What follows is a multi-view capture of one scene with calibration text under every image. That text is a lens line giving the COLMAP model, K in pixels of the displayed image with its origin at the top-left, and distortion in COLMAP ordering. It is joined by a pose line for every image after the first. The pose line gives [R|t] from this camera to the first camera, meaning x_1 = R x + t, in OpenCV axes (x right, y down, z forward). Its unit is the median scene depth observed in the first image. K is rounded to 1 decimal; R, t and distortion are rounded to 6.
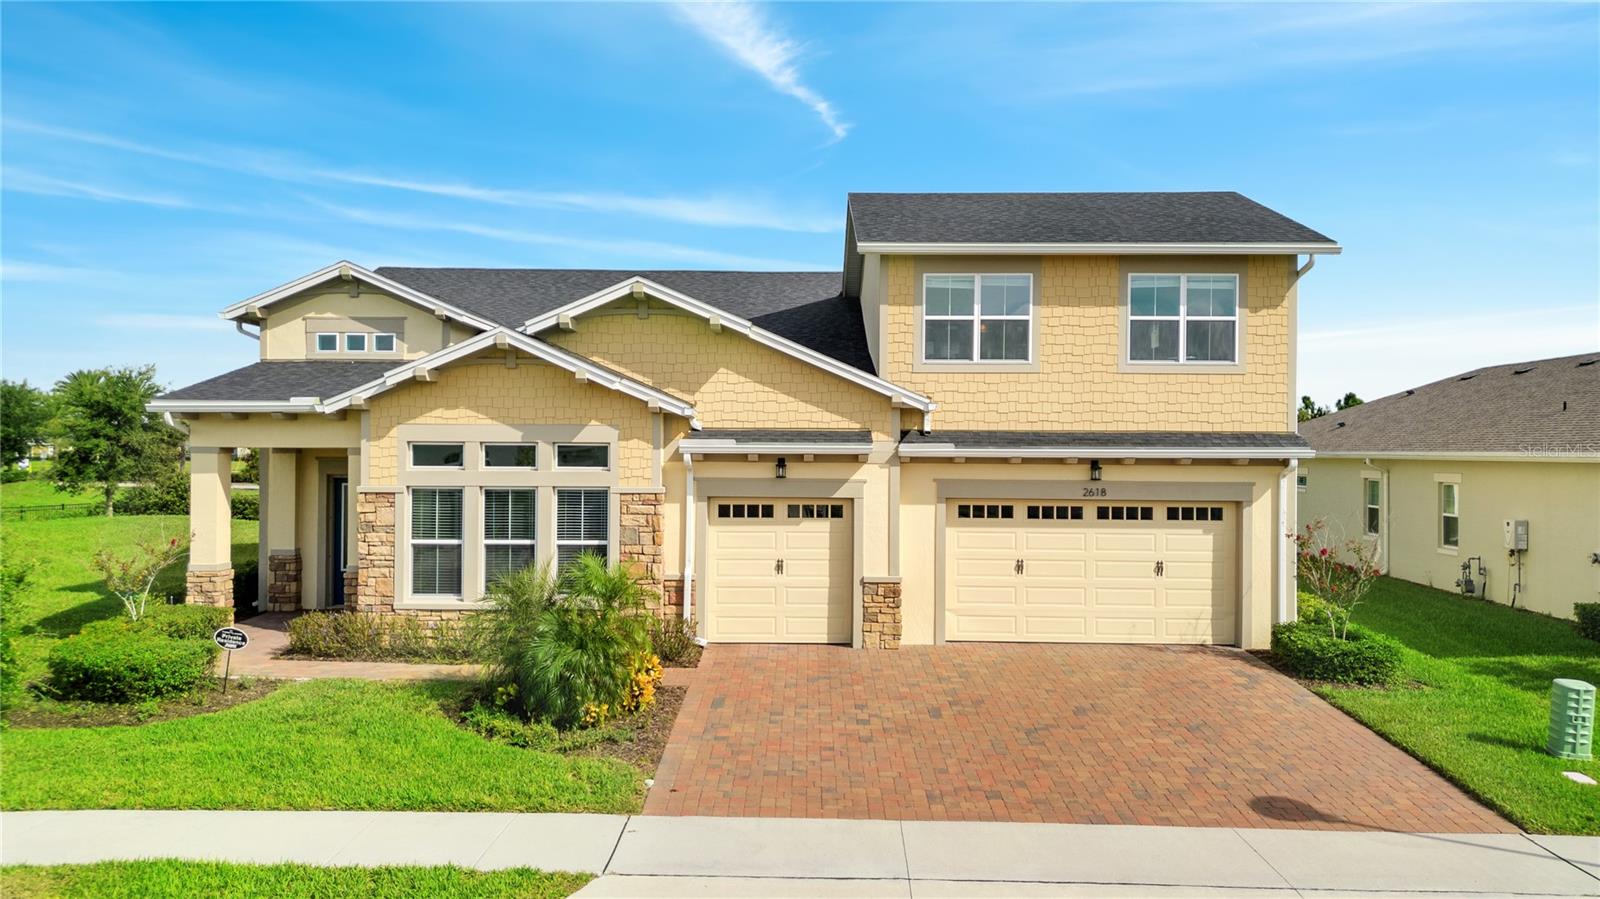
lens RADIAL K [[1128.9, 0, 800.0], [0, 1128.9, 449.5], [0, 0, 1]] dist [0.073413, -0.004092]
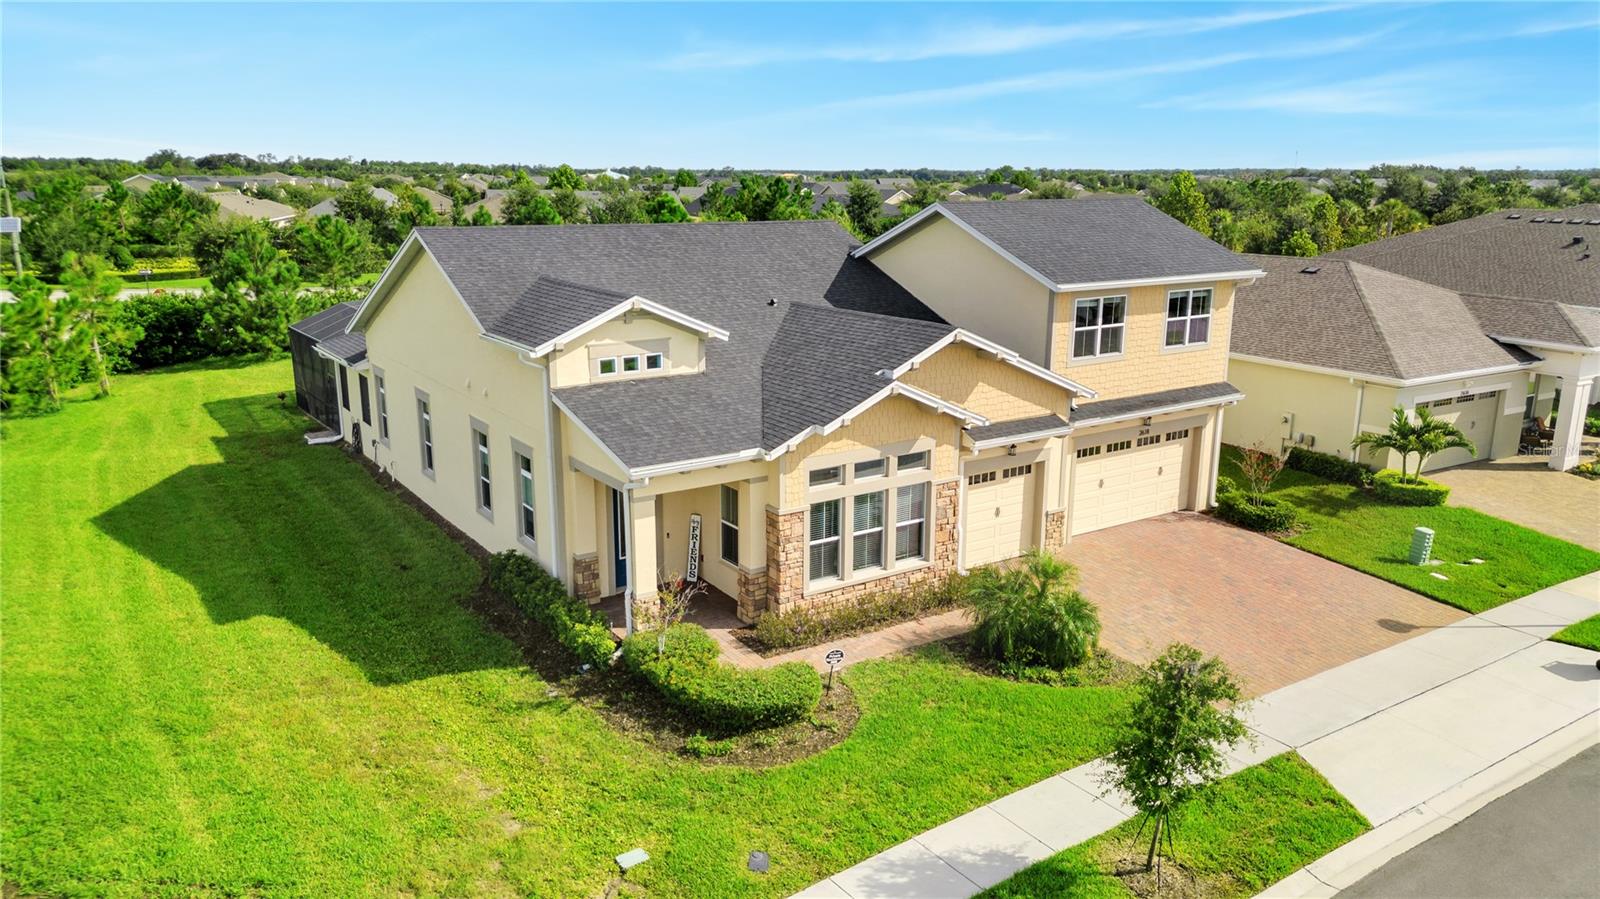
lens RADIAL K [[1128.9, 0, 800.0], [0, 1128.9, 449.5], [0, 0, 1]] dist [0.073413, -0.004092]
pose [[0.824927, -0.137752, 0.548196, -1.032735], [0.003529, 0.971085, 0.238706, -0.327123], [-0.565228, -0.194980, 0.801561, 0.005031]]
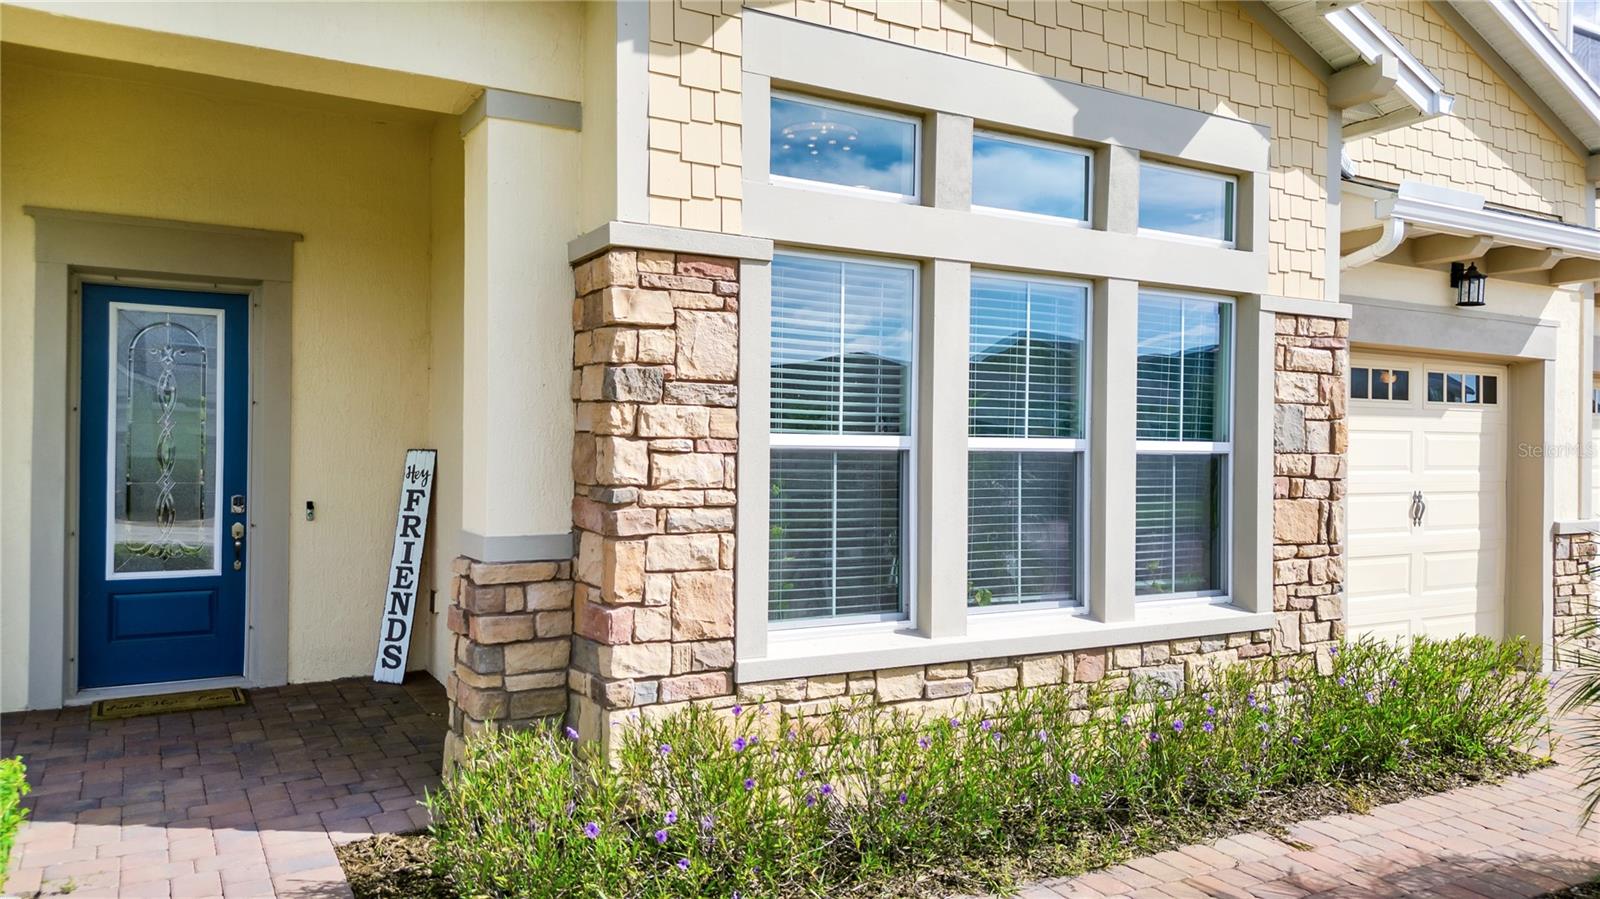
lens RADIAL K [[1128.9, 0, 800.0], [0, 1128.9, 449.5], [0, 0, 1]] dist [0.073413, -0.004092]
pose [[0.860047, 0.001816, 0.510212, -0.477927], [-0.002940, 0.999995, 0.001397, 0.082611], [-0.510206, -0.002701, 0.860048, 0.753277]]
